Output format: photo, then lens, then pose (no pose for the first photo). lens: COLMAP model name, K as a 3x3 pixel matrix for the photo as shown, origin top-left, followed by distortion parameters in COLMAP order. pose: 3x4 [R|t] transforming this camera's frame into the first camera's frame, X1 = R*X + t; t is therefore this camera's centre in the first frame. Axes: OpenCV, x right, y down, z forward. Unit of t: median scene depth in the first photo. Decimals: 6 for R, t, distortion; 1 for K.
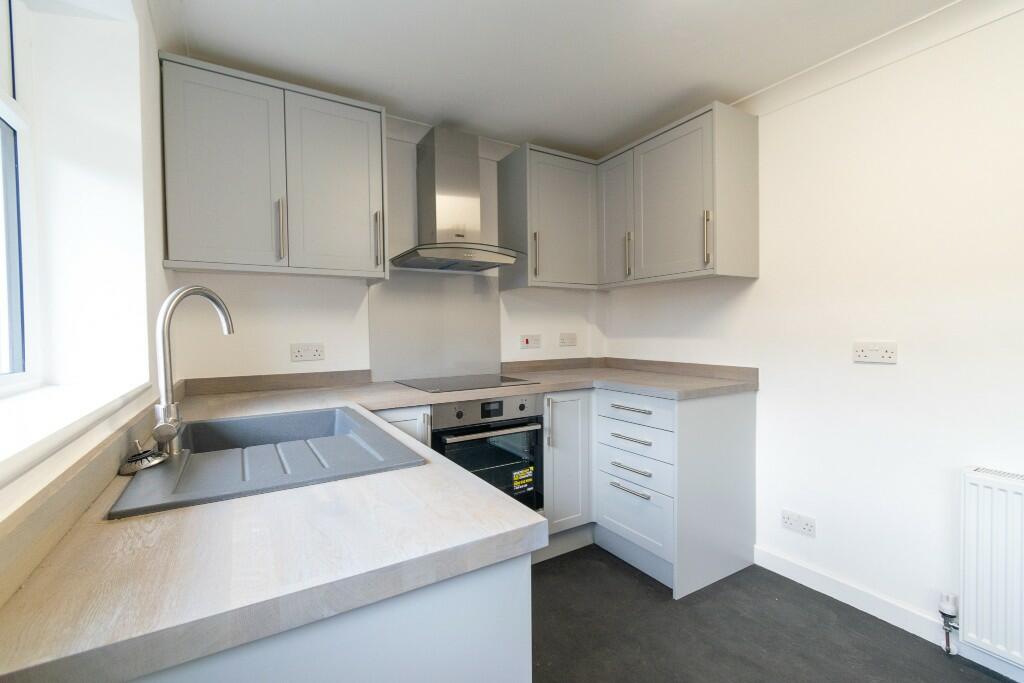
lens RADIAL K [[452.2, 0, 512.0], [0, 452.2, 341.5], [0, 0, 1]] dist [-0.000097, 0.000262]
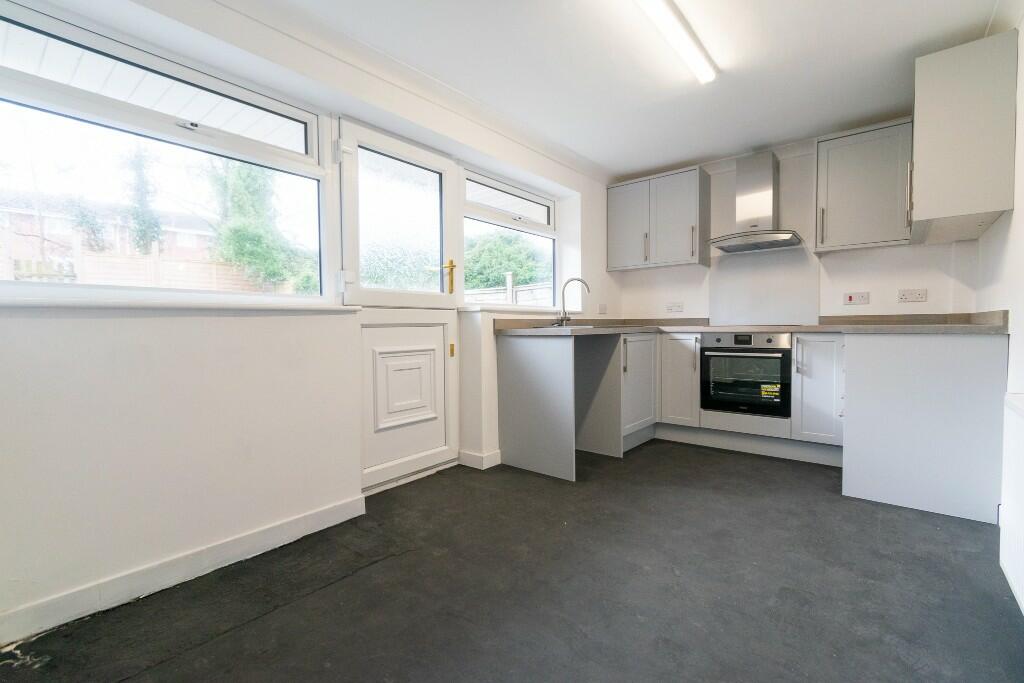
lens RADIAL K [[456.1, 0, 512.0], [0, 456.1, 341.5], [0, 0, 1]] dist [-0.000071, 0.000023]
pose [[0.328486, 0.043063, -0.943527, 1.102916], [-0.017522, 0.999066, 0.039498, 0.102233], [0.944346, 0.003558, 0.328934, -0.247816]]
